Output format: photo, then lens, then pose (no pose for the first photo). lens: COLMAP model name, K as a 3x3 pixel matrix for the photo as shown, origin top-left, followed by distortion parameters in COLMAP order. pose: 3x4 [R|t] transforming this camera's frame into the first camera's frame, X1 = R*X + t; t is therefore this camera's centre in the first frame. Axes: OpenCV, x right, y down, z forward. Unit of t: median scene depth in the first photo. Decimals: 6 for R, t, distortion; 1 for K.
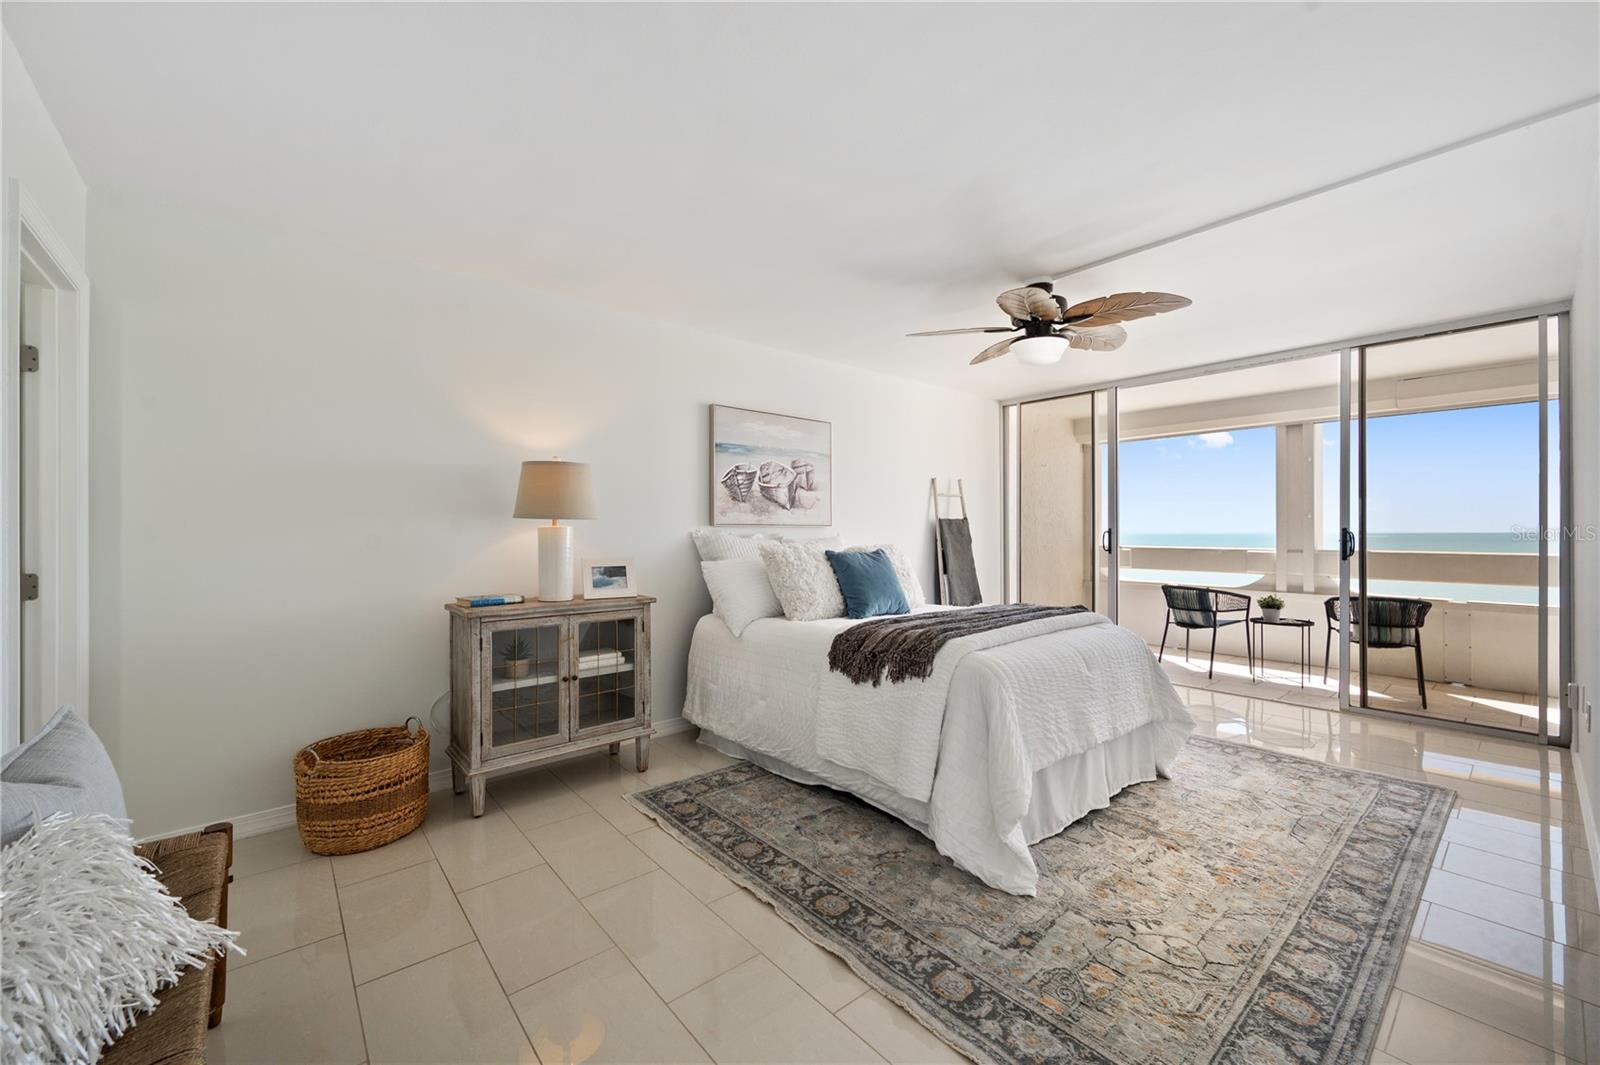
lens RADIAL K [[633.9, 0, 801.3], [0, 633.9, 531.8], [0, 0, 1]] dist [-0.001653, 0.000606]
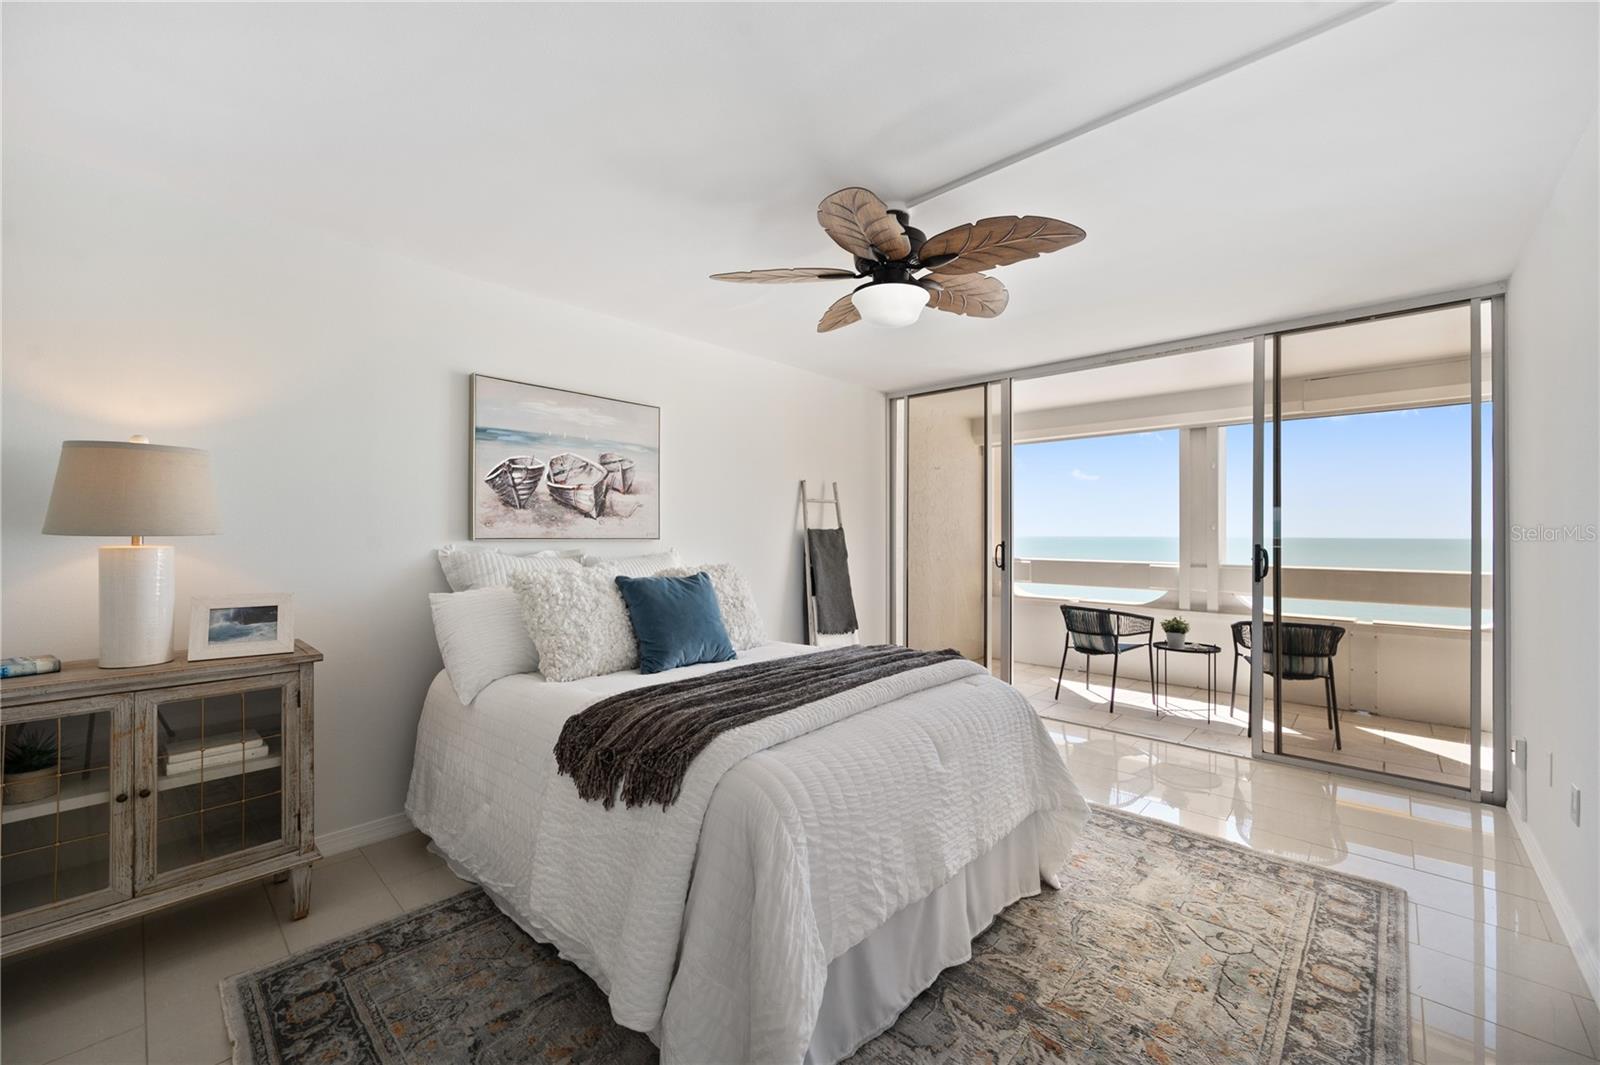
lens RADIAL K [[633.9, 0, 802.6], [0, 633.9, 533.8], [0, 0, 1]] dist [-0.001653, 0.000606]
pose [[0.993170, 0.003934, 0.116611, 0.170427], [-0.003808, 0.999992, -0.001310, -0.019725], [-0.116615, 0.000857, 0.993177, 0.258162]]
